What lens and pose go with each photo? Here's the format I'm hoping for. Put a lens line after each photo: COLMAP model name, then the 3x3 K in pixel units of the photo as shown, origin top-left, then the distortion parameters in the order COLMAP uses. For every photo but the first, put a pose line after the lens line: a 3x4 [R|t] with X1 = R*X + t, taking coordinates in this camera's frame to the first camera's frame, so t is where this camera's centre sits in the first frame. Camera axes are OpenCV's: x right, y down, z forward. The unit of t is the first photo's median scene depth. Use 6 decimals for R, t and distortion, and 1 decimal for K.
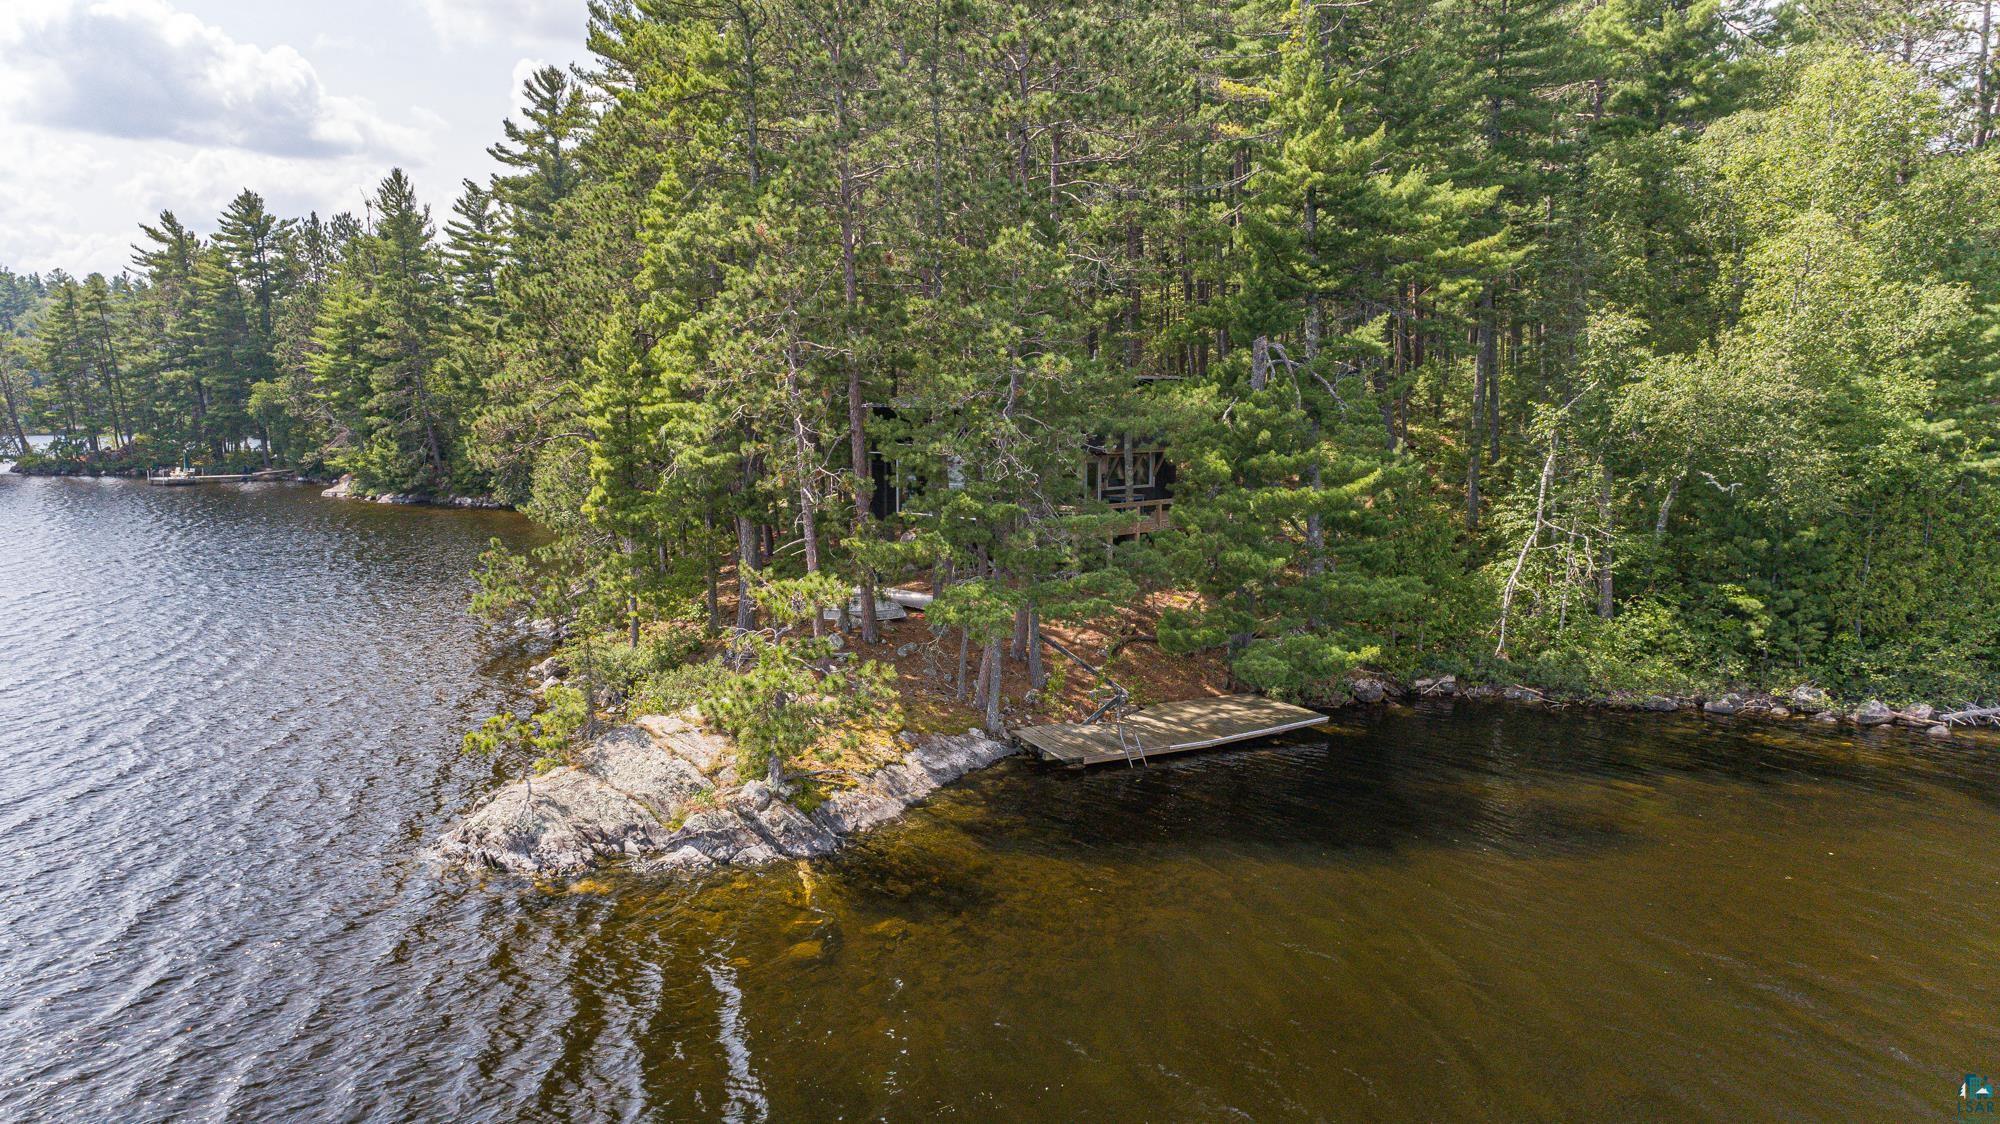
lens RADIAL K [[1366.8, 0, 1000.0], [0, 1366.8, 562.0], [0, 0, 1]] dist [0.021433, 0.001538]
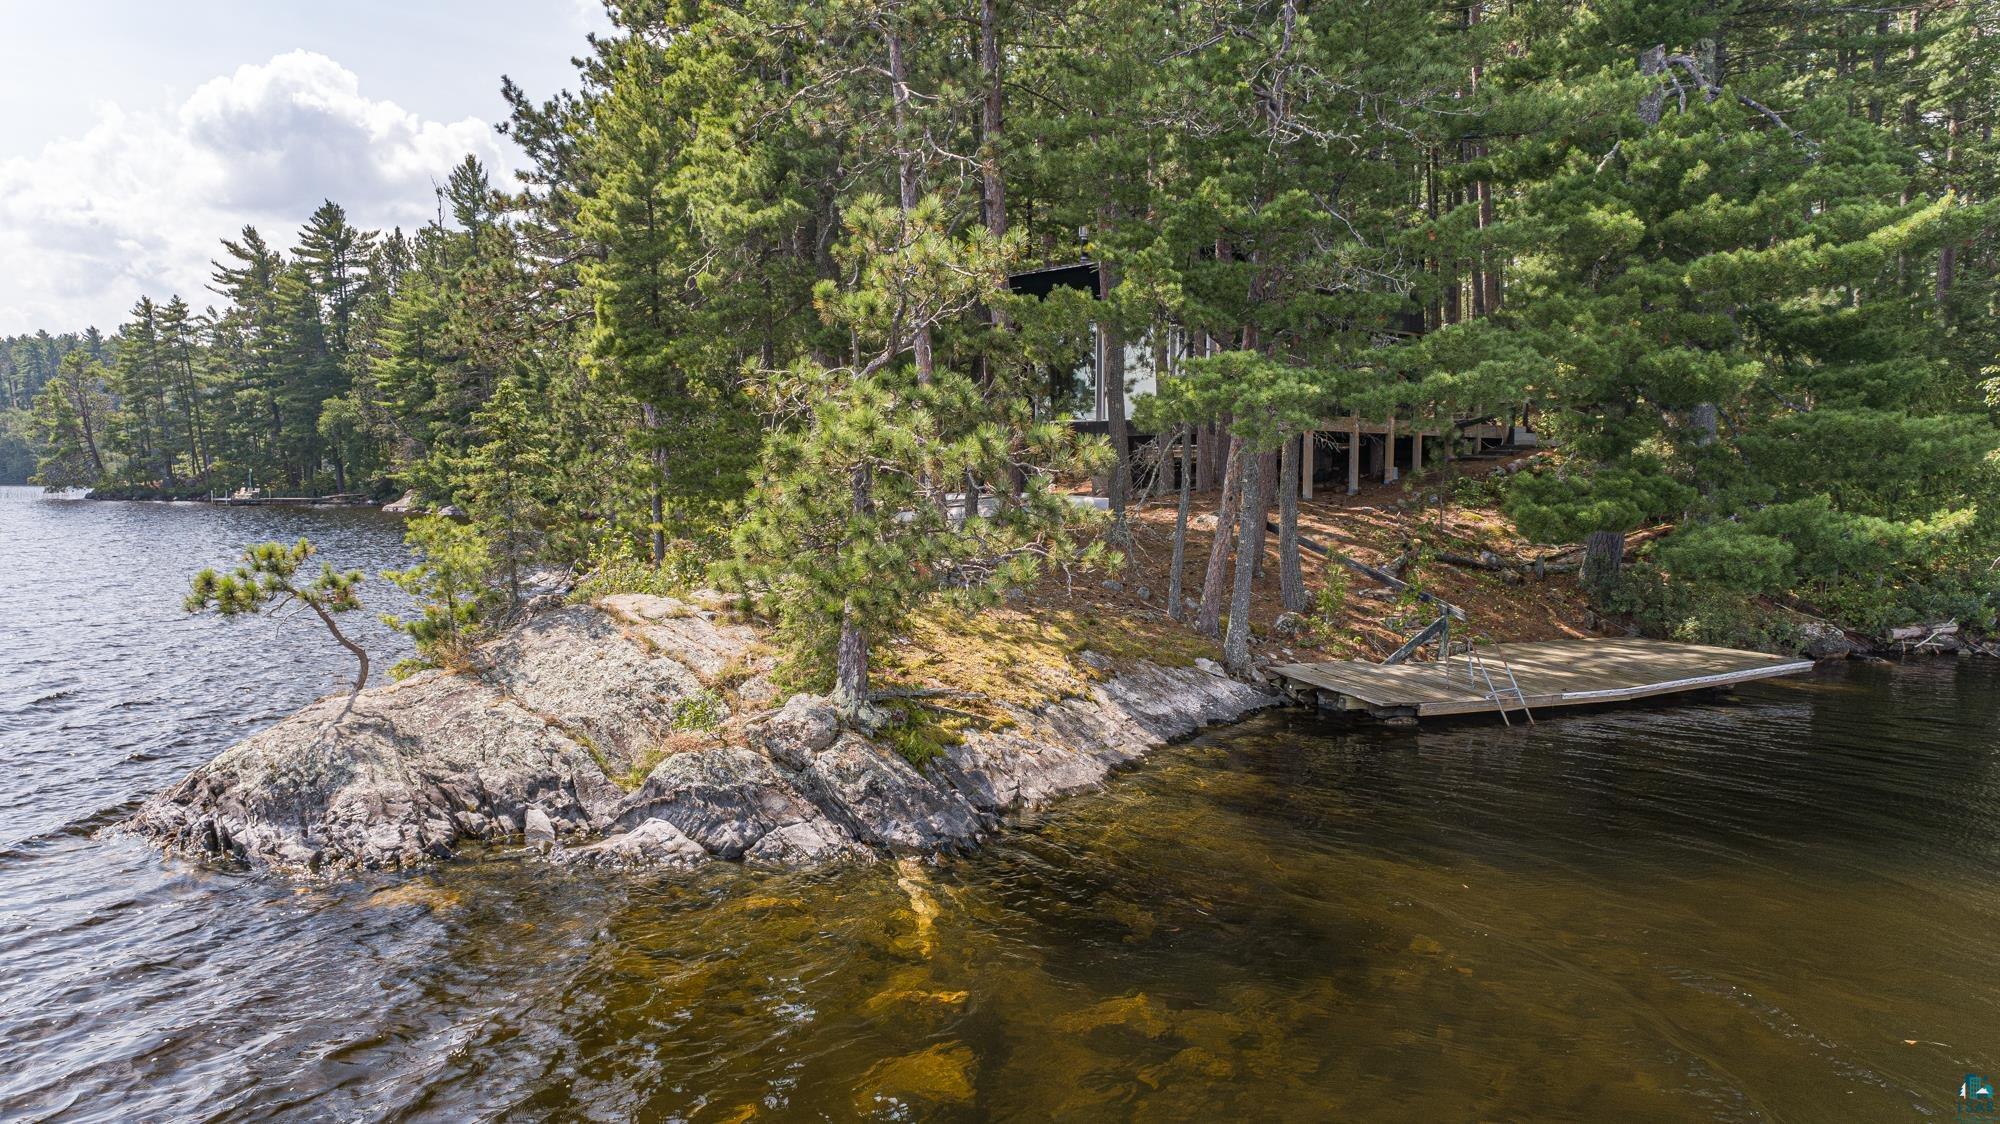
lens RADIAL K [[1366.8, 0, 1000.0], [0, 1366.8, 562.0], [0, 0, 1]] dist [0.021433, 0.001538]
pose [[0.997505, 0.004955, -0.070424, -0.071700], [-0.008693, 0.998563, -0.052876, 0.125950], [0.070061, 0.053356, 0.996115, 0.477926]]
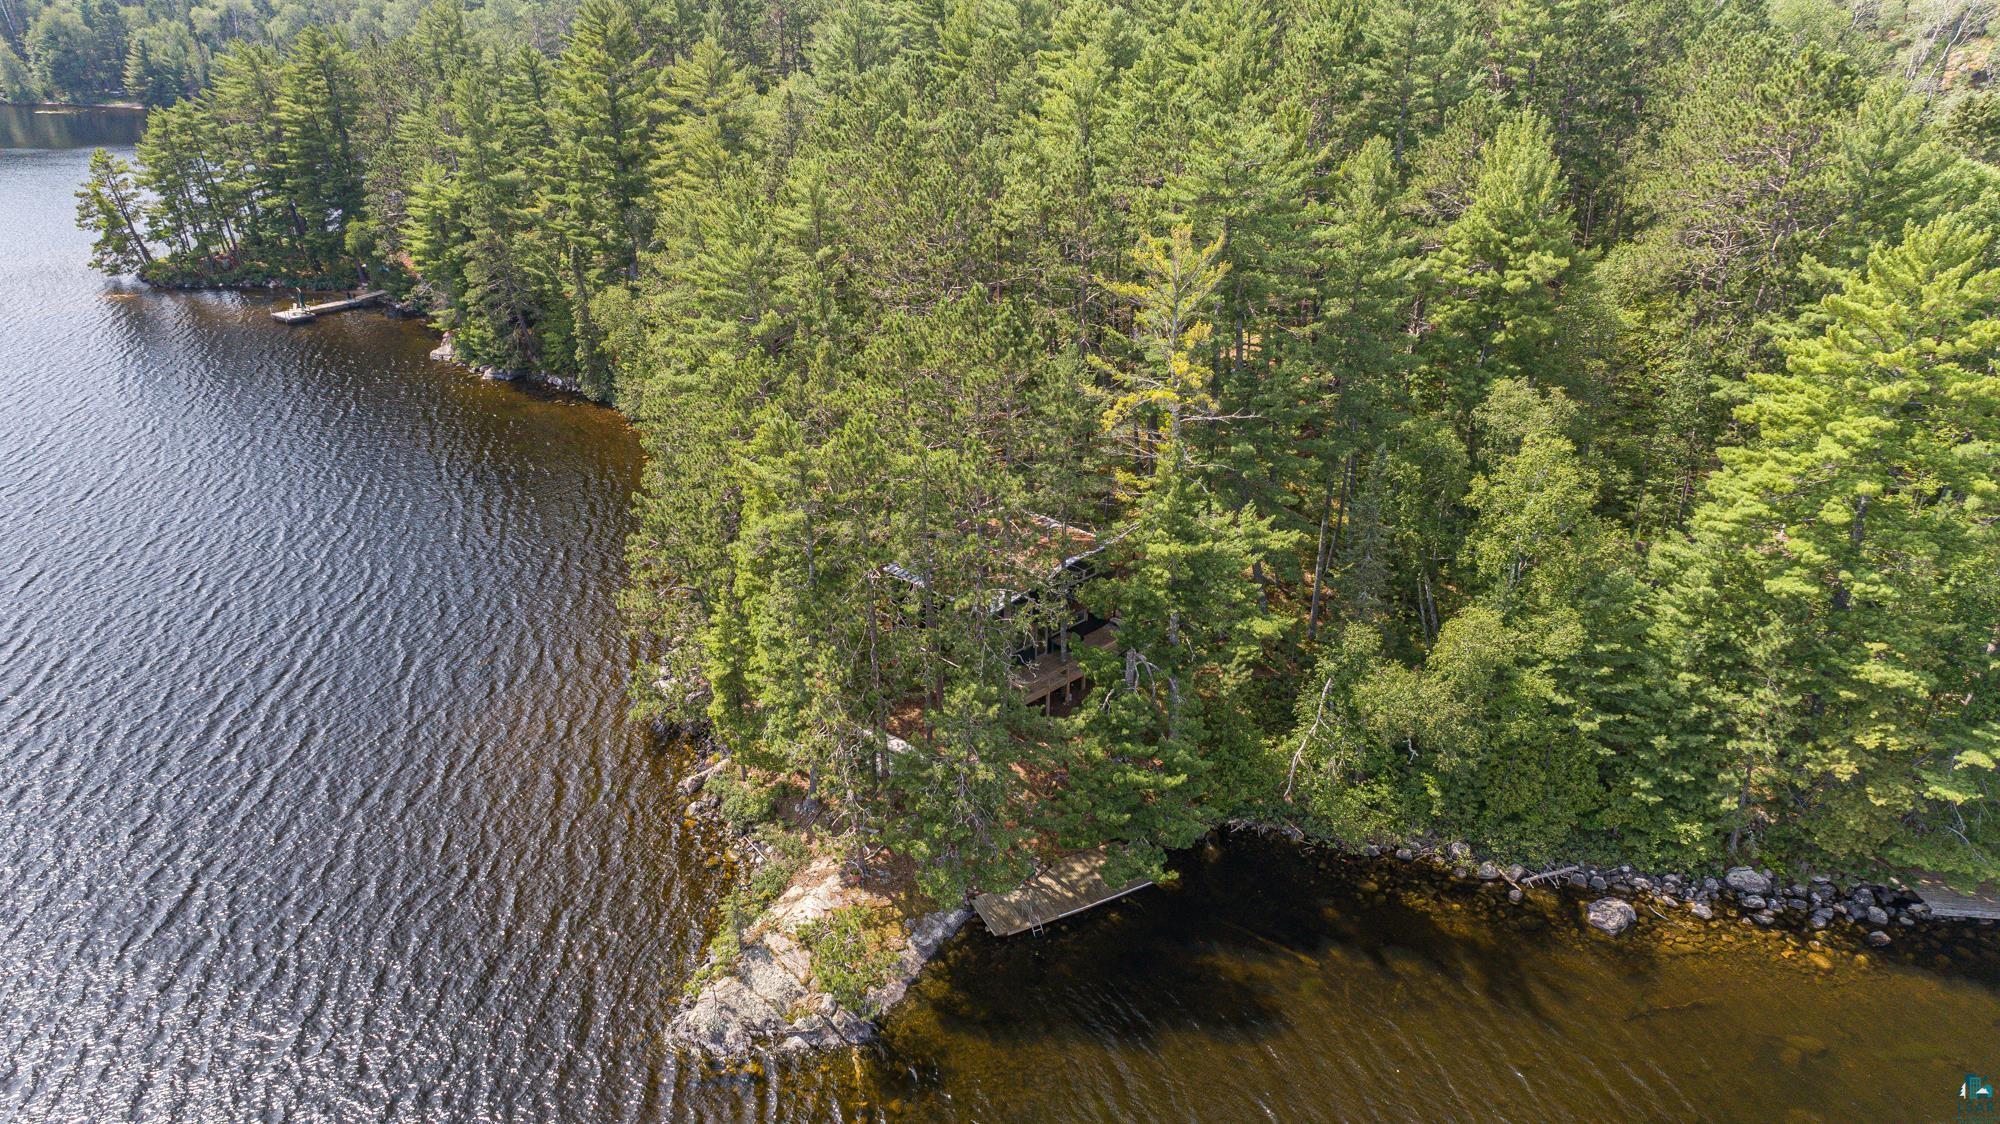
lens RADIAL K [[1366.8, 0, 1000.0], [0, 1366.8, 562.0], [0, 0, 1]] dist [0.021433, 0.001538]
pose [[0.999549, 0.021591, -0.020878, 0.084998], [-0.014404, 0.954590, 0.297573, -0.926346], [0.026355, -0.297138, 0.954471, -0.620364]]
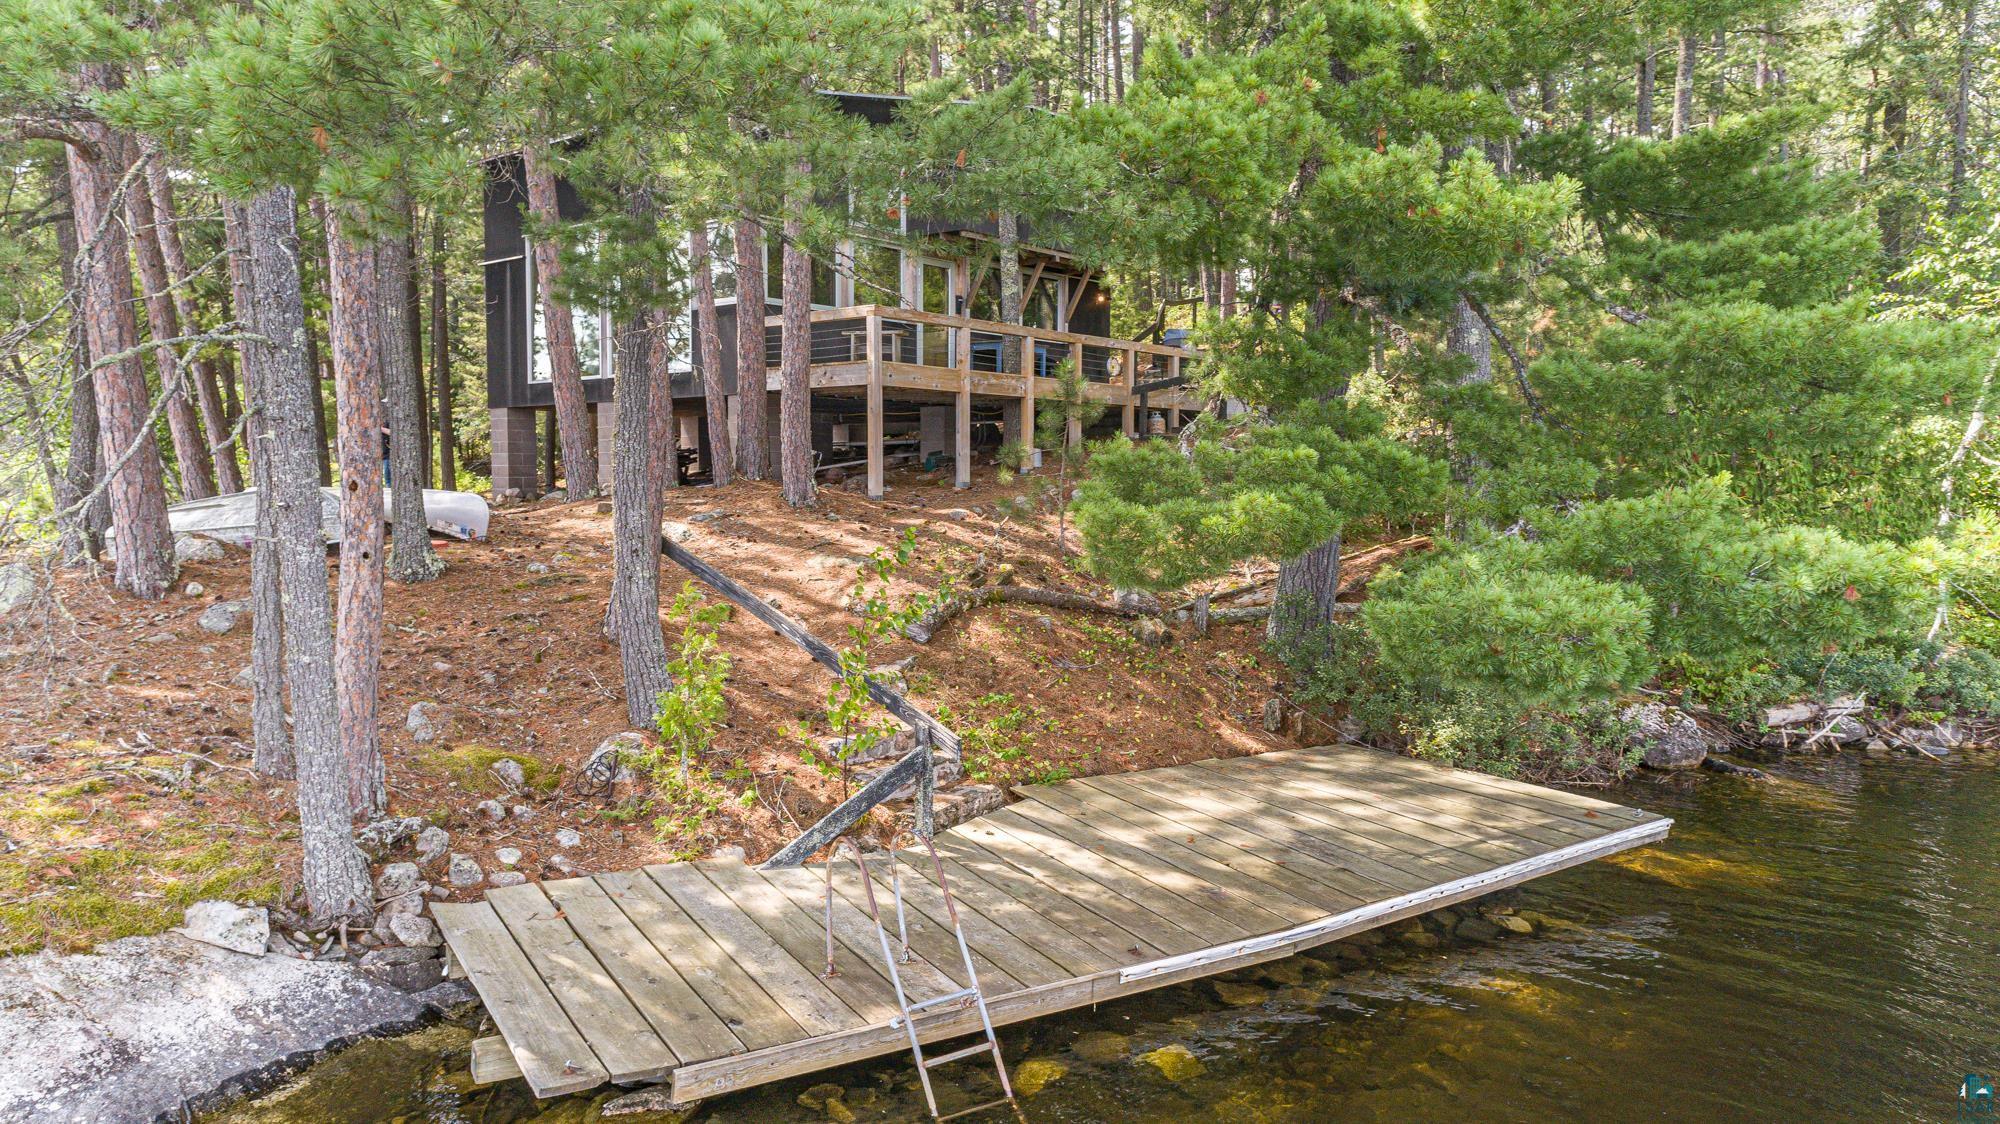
lens RADIAL K [[1366.3, 0, 1000.0], [0, 1366.3, 562.0], [0, 0, 1]] dist [0.005051, 0.001627]
pose [[0.998564, -0.002115, 0.053530, 0.104108], [0.005052, 0.998486, -0.054780, 0.089439], [-0.053333, 0.054971, 0.997063, 0.867562]]
